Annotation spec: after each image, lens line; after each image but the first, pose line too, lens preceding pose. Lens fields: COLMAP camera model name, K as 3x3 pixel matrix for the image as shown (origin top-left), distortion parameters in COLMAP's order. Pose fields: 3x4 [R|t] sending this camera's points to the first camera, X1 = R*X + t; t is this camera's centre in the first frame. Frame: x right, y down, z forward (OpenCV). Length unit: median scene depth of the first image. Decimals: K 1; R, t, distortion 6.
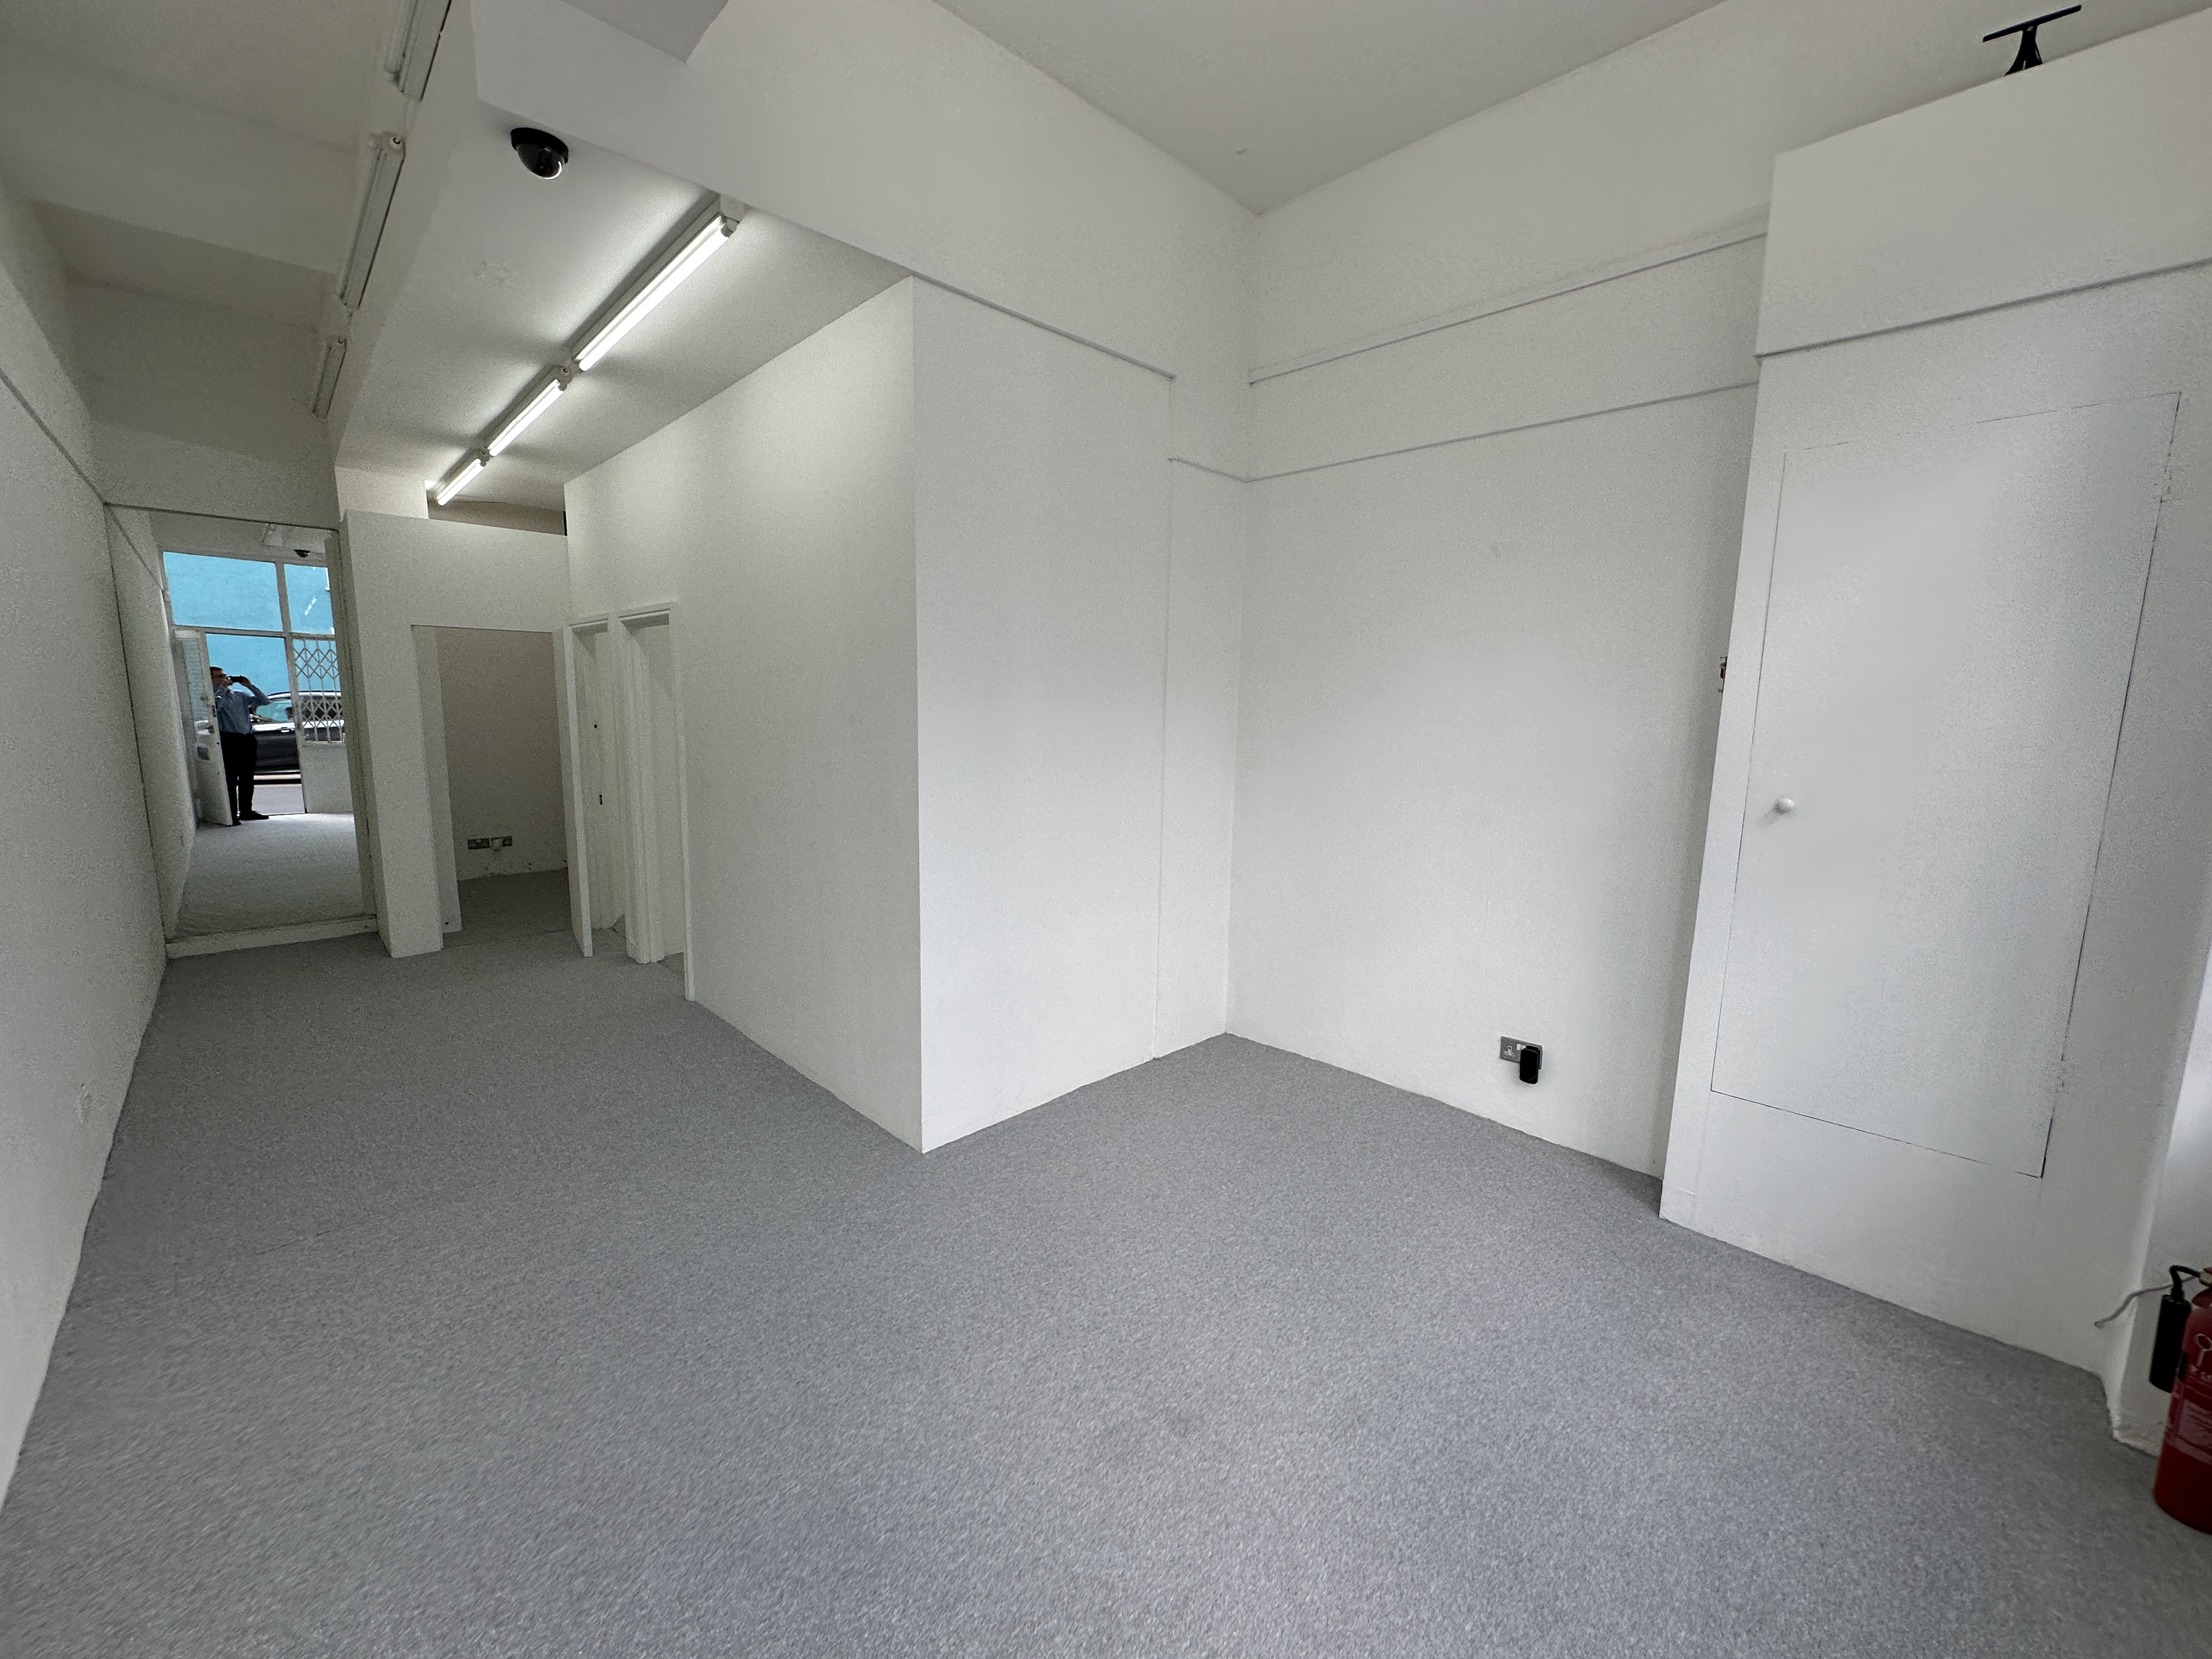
lens RADIAL K [[879.0, 0, 1105.7], [0, 879.0, 827.2], [0, 0, 1]] dist [0.001527, 0.000090]
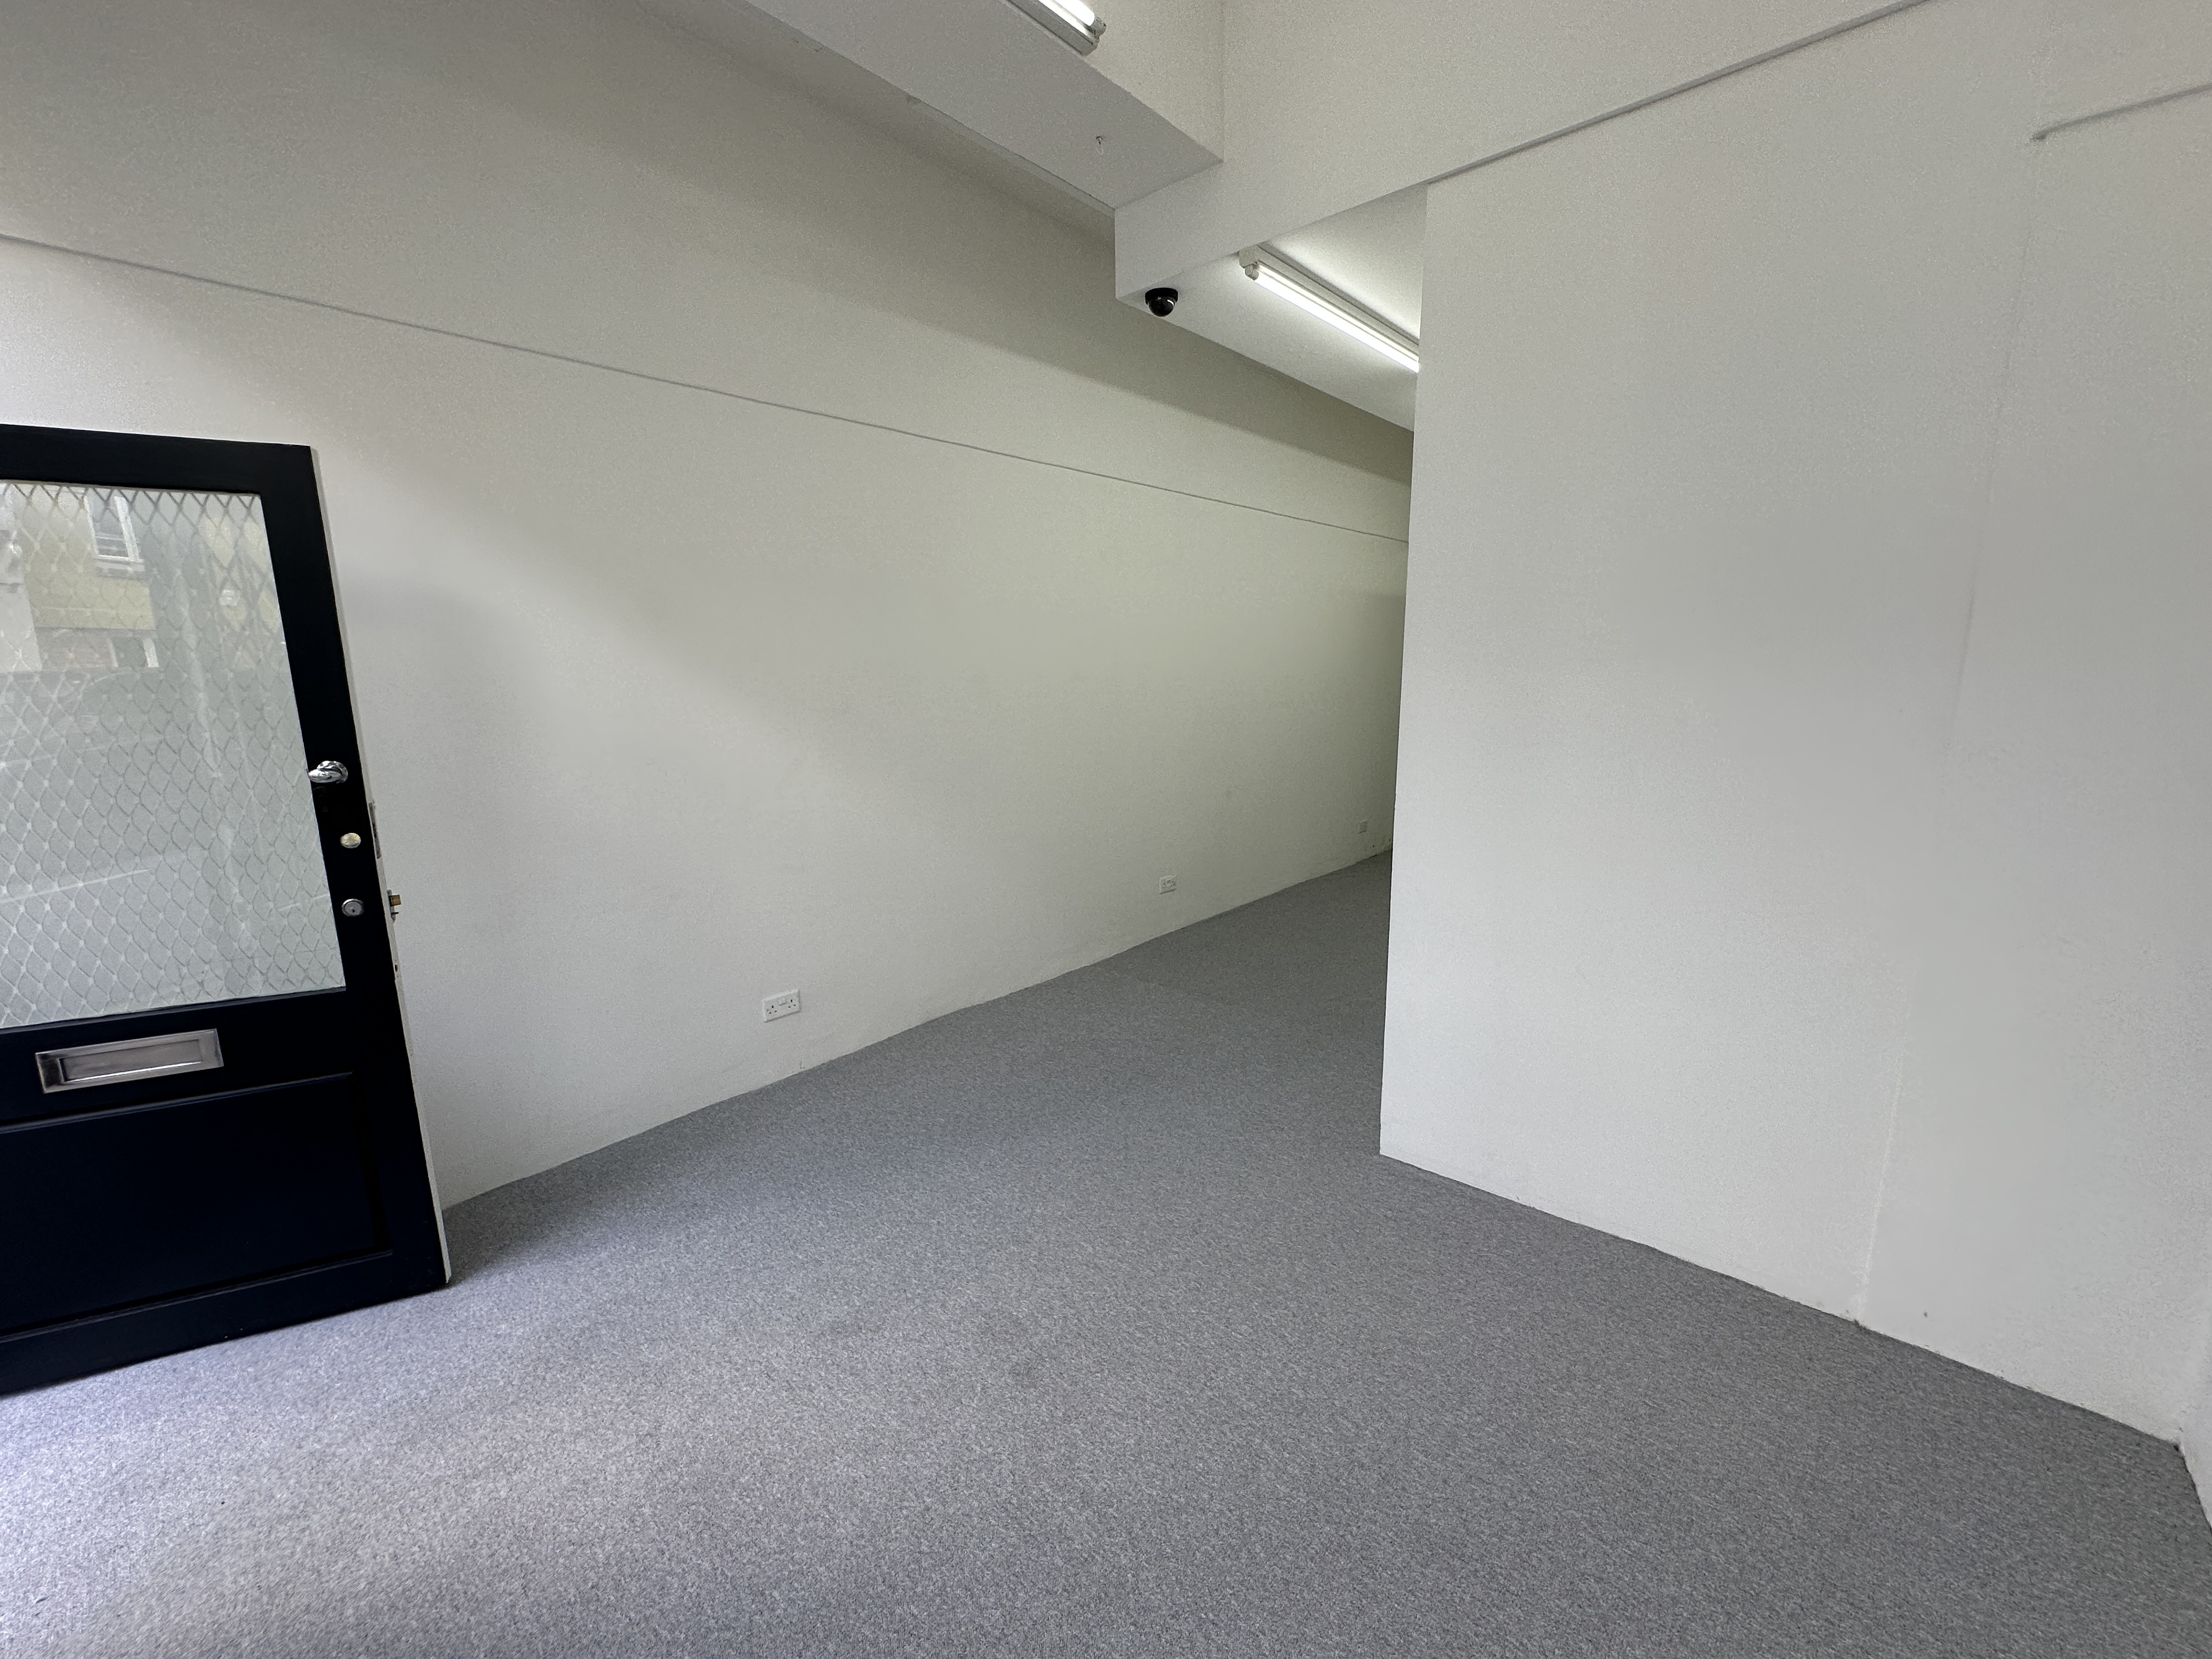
lens RADIAL K [[879.0, 0, 1105.0], [0, 879.0, 829.5], [0, 0, 1]] dist [0.001527, 0.000090]
pose [[0.079064, 0.159553, -0.984018, 0.840947], [-0.127102, 0.980665, 0.148797, -0.093646], [0.988734, 0.113306, 0.097815, 0.765377]]
